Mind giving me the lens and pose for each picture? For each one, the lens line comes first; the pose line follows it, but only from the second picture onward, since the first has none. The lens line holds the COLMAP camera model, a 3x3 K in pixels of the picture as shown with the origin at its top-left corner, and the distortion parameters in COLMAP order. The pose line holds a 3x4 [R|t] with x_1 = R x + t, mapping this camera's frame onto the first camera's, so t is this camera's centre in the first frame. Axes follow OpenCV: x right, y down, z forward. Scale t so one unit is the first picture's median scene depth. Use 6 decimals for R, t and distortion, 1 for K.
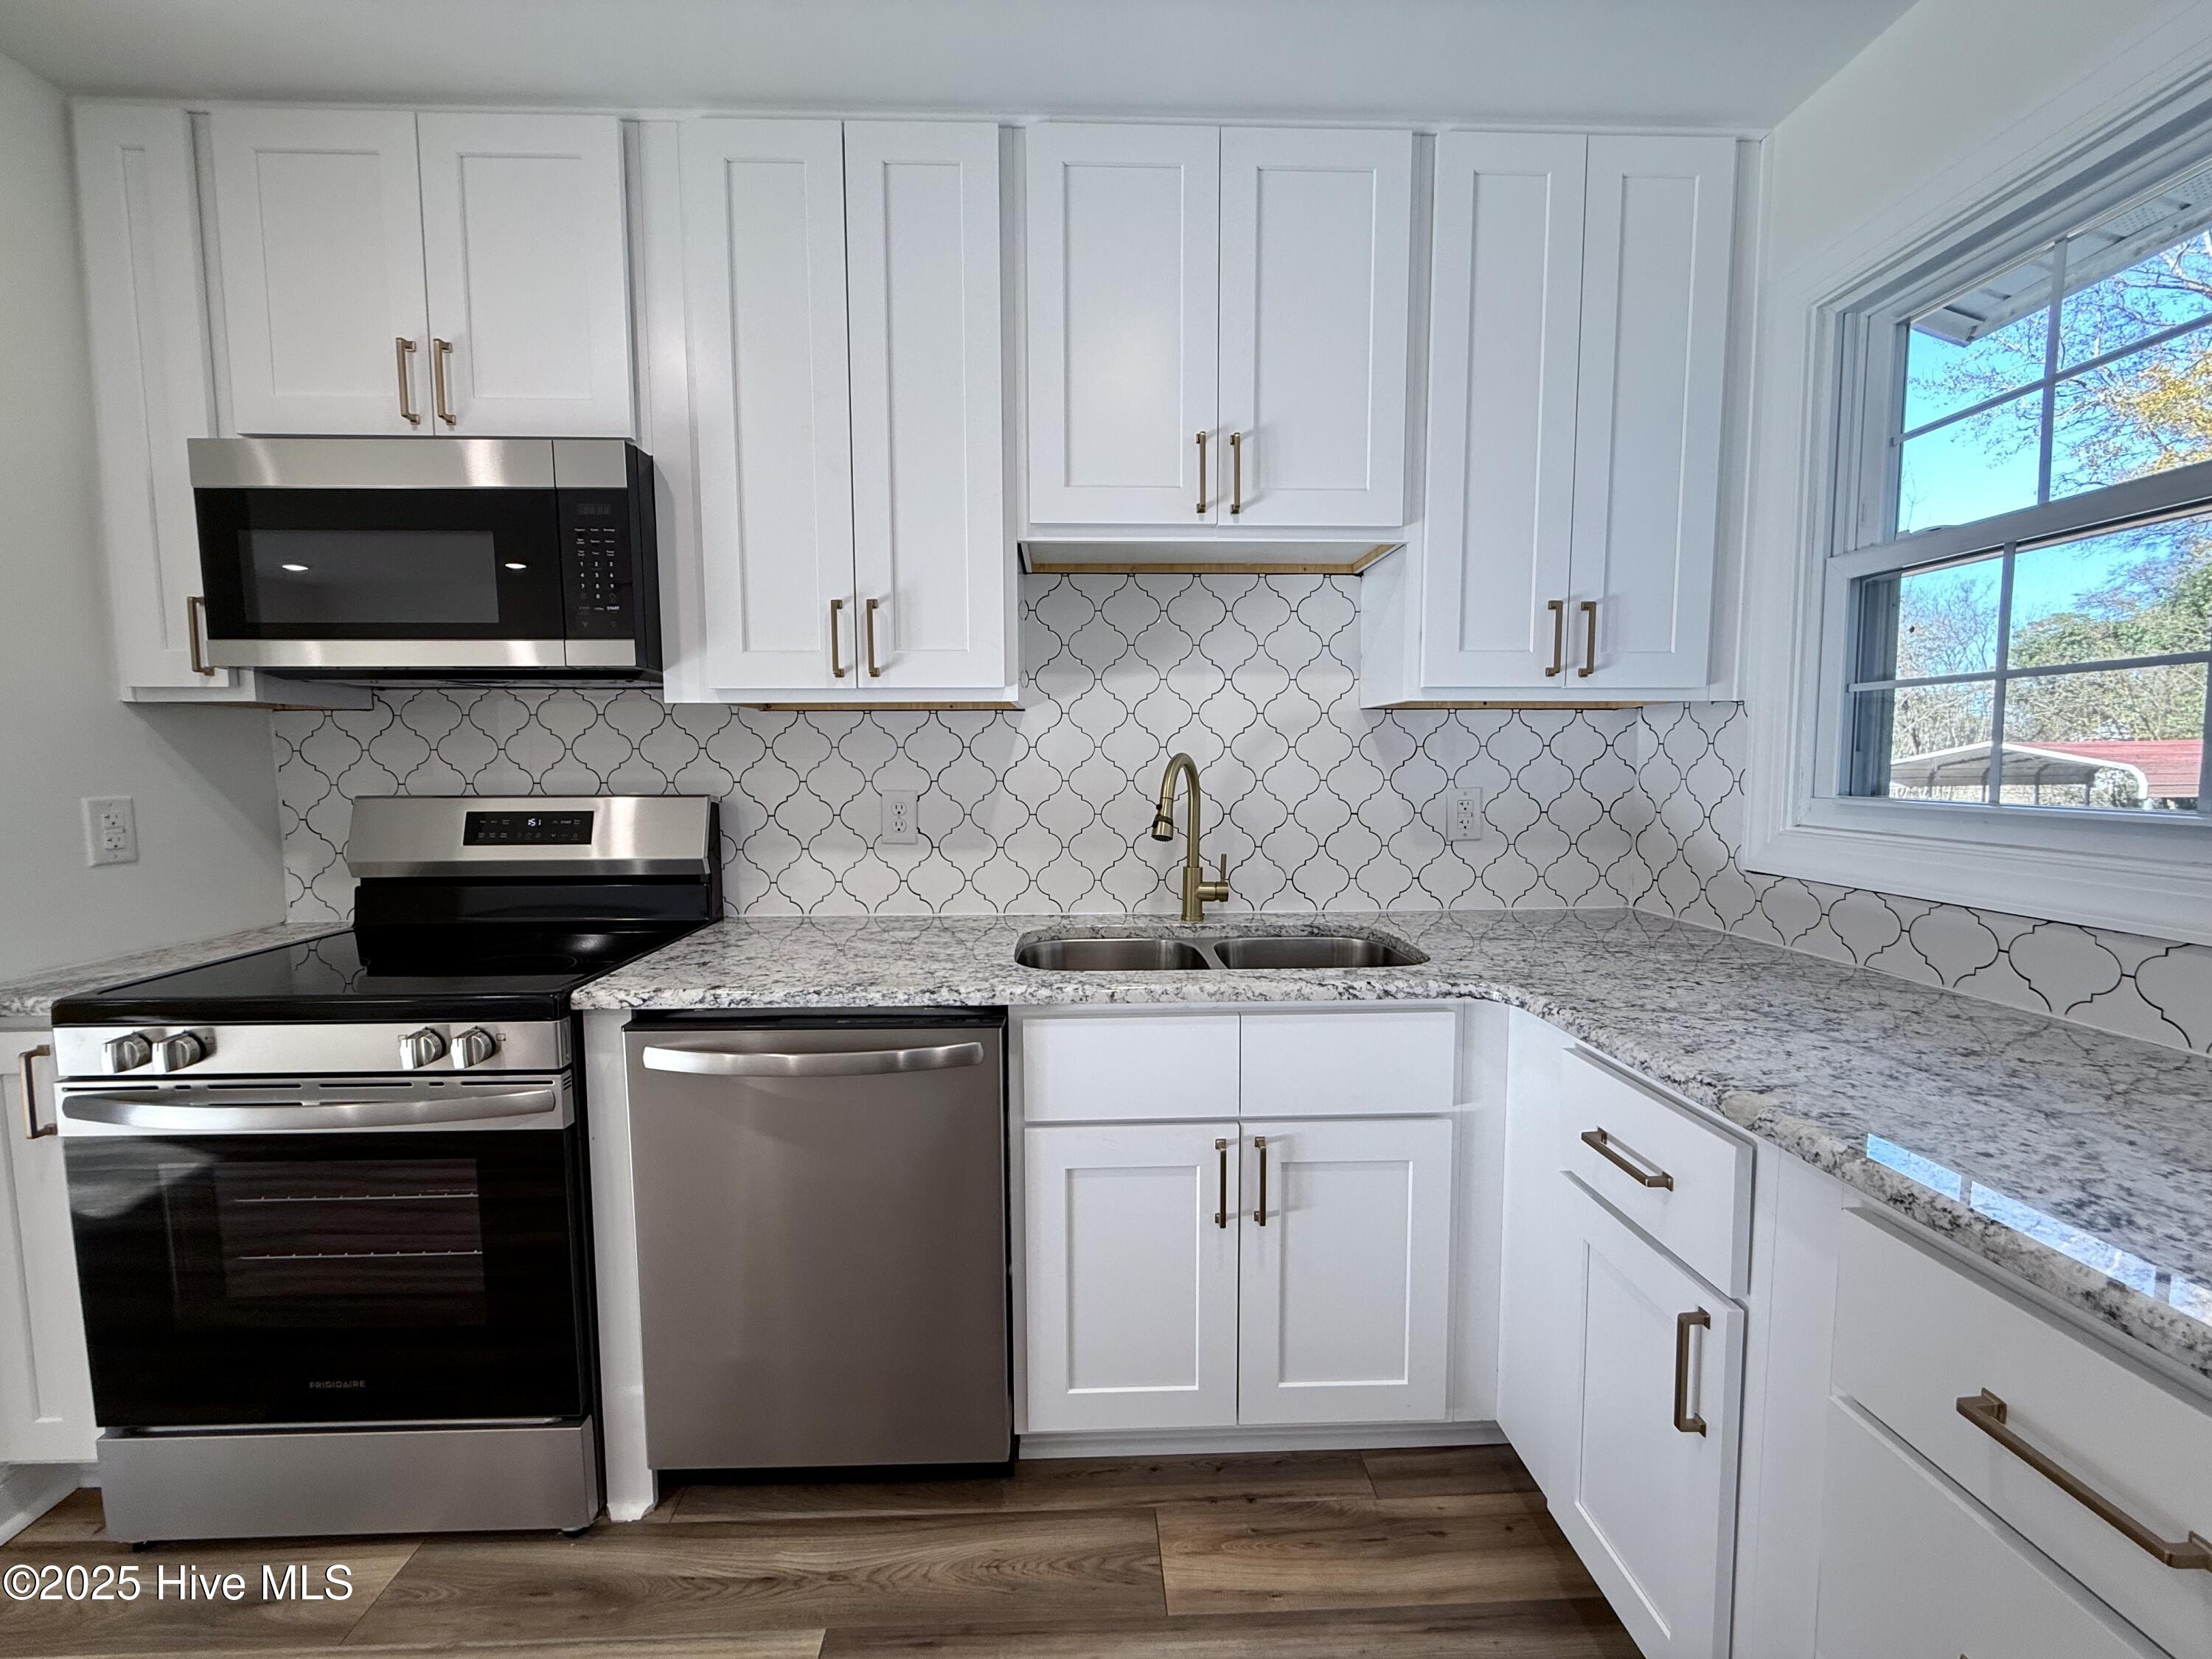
lens RADIAL K [[883.1, 0, 1098.6], [0, 883.1, 830.8], [0, 0, 1]] dist [-0.001567, 0.000739]
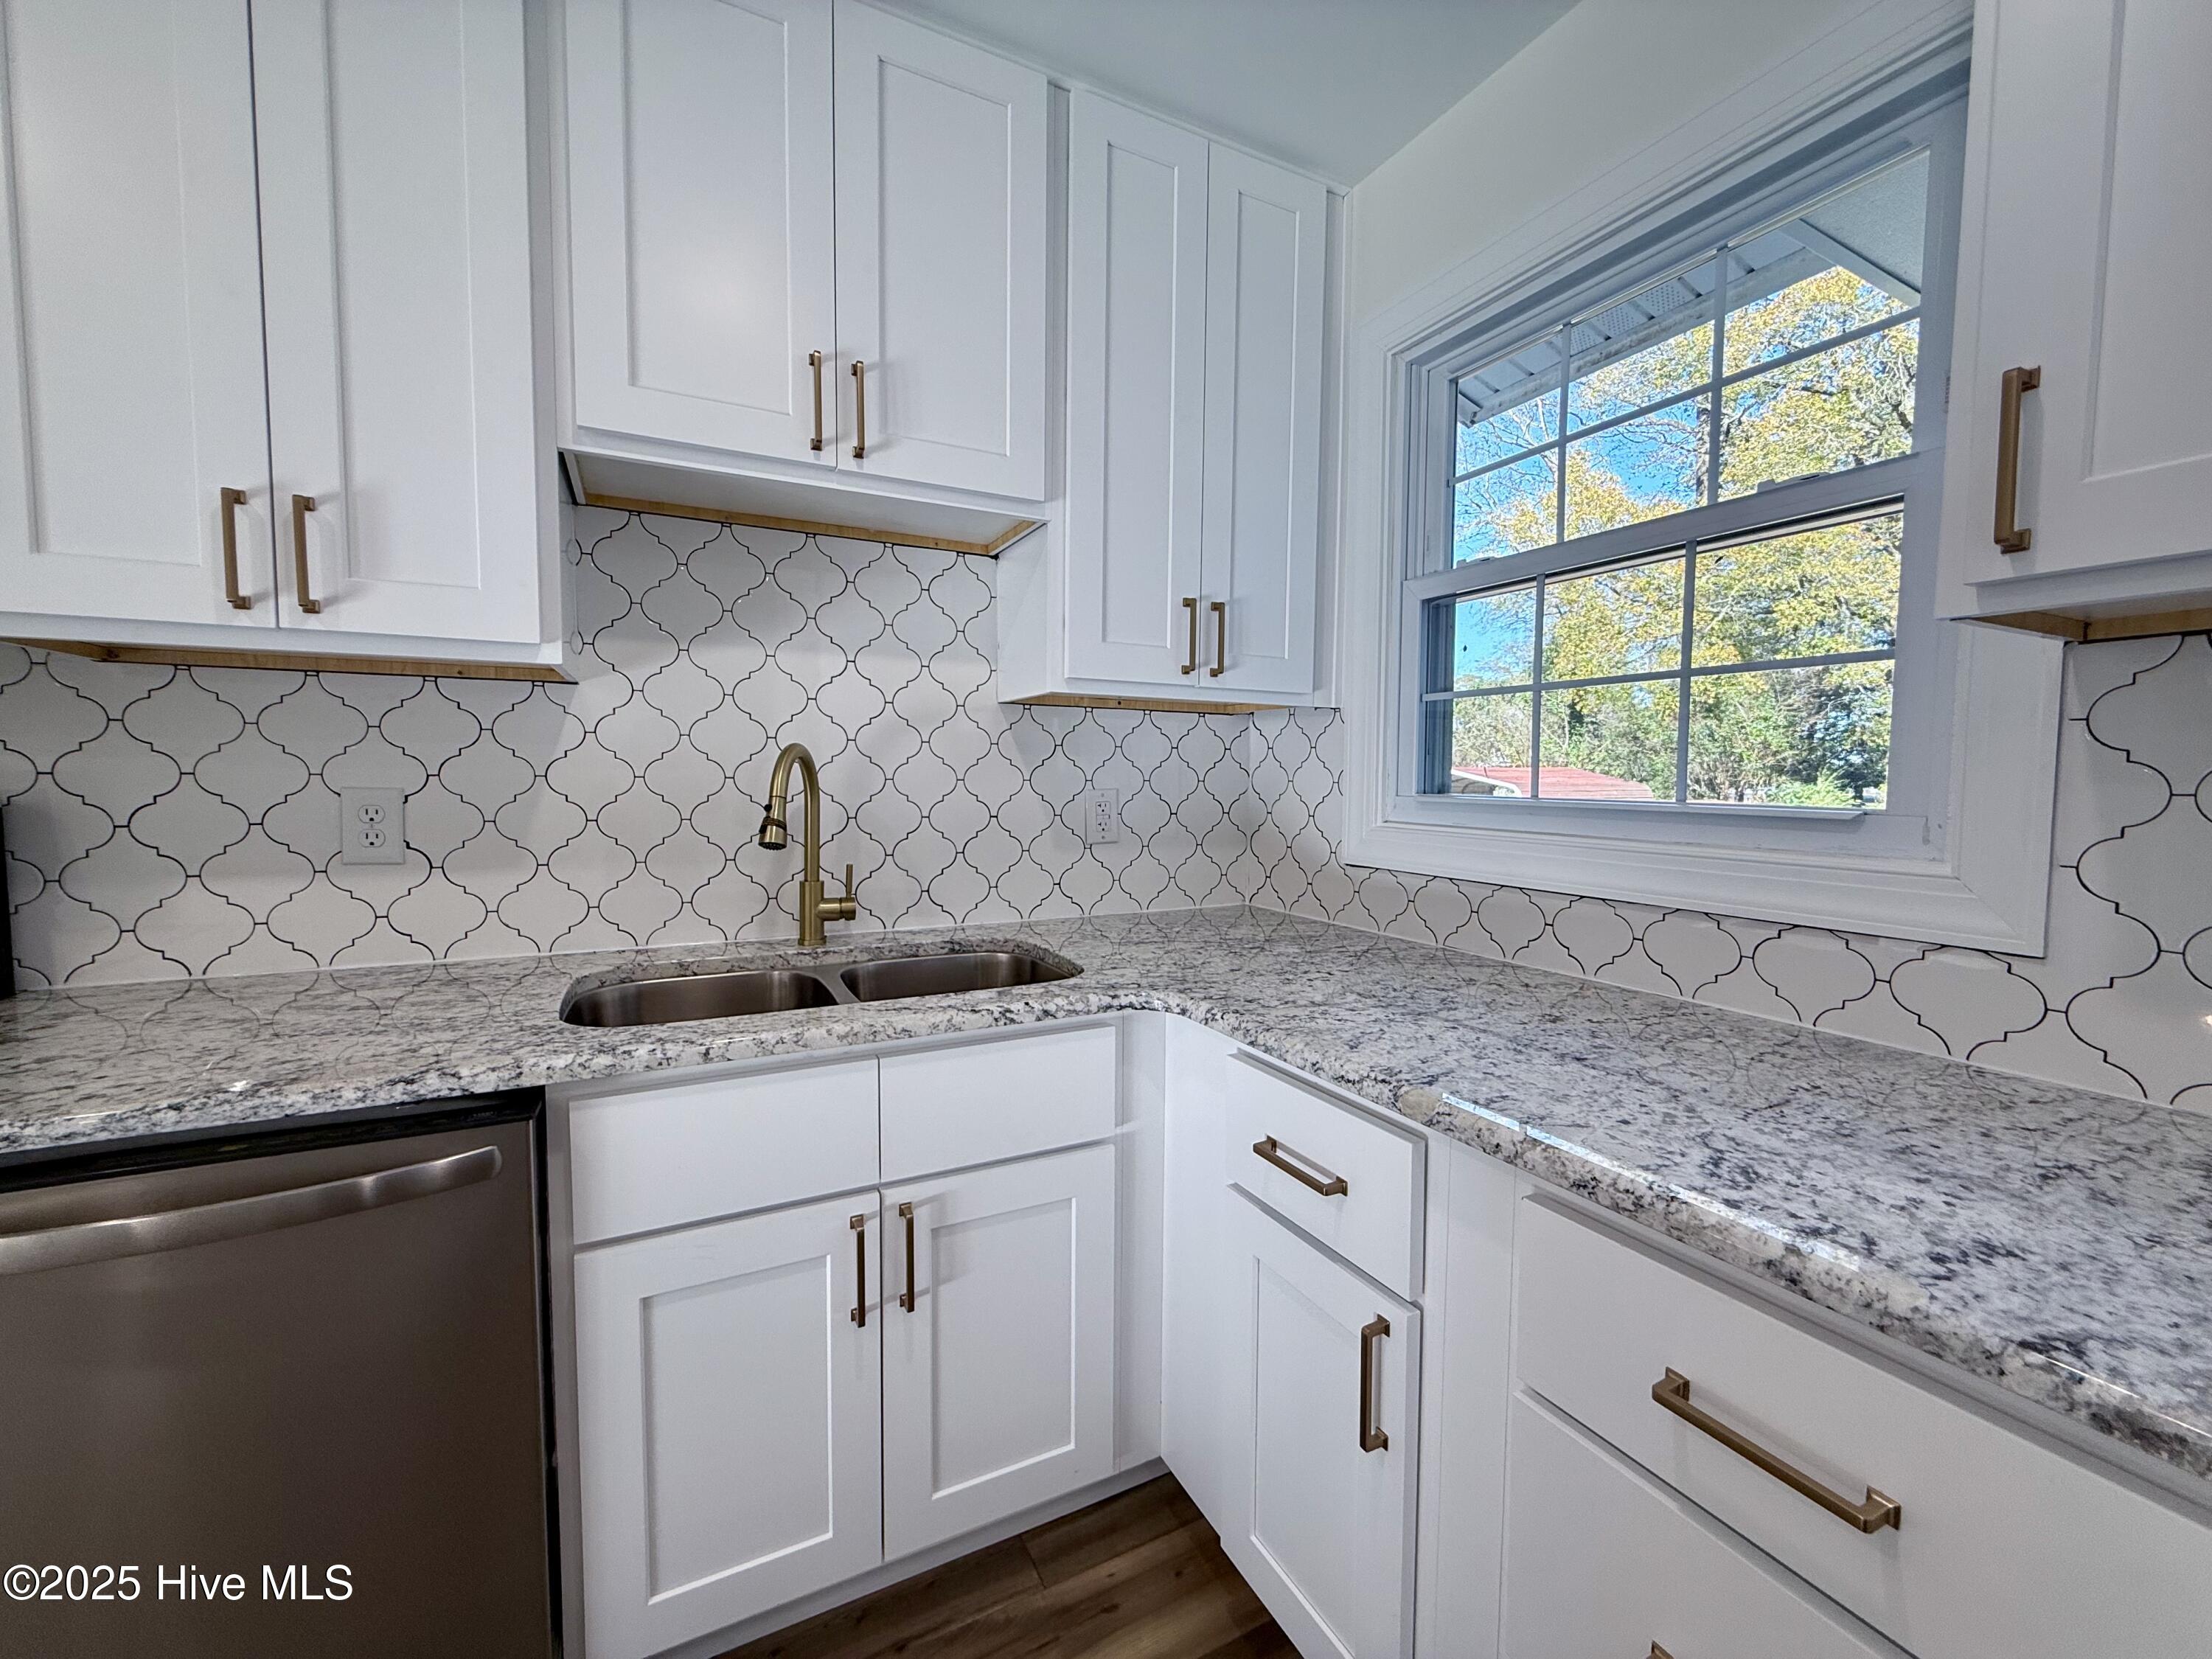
lens RADIAL K [[883.1, 0, 1100.3], [0, 883.1, 828.6], [0, 0, 1]] dist [-0.001567, 0.000739]
pose [[0.908583, -0.013742, 0.417479, 0.008509], [0.021880, 0.999652, -0.014714, 0.012584], [-0.417131, 0.022503, 0.908568, 0.160781]]
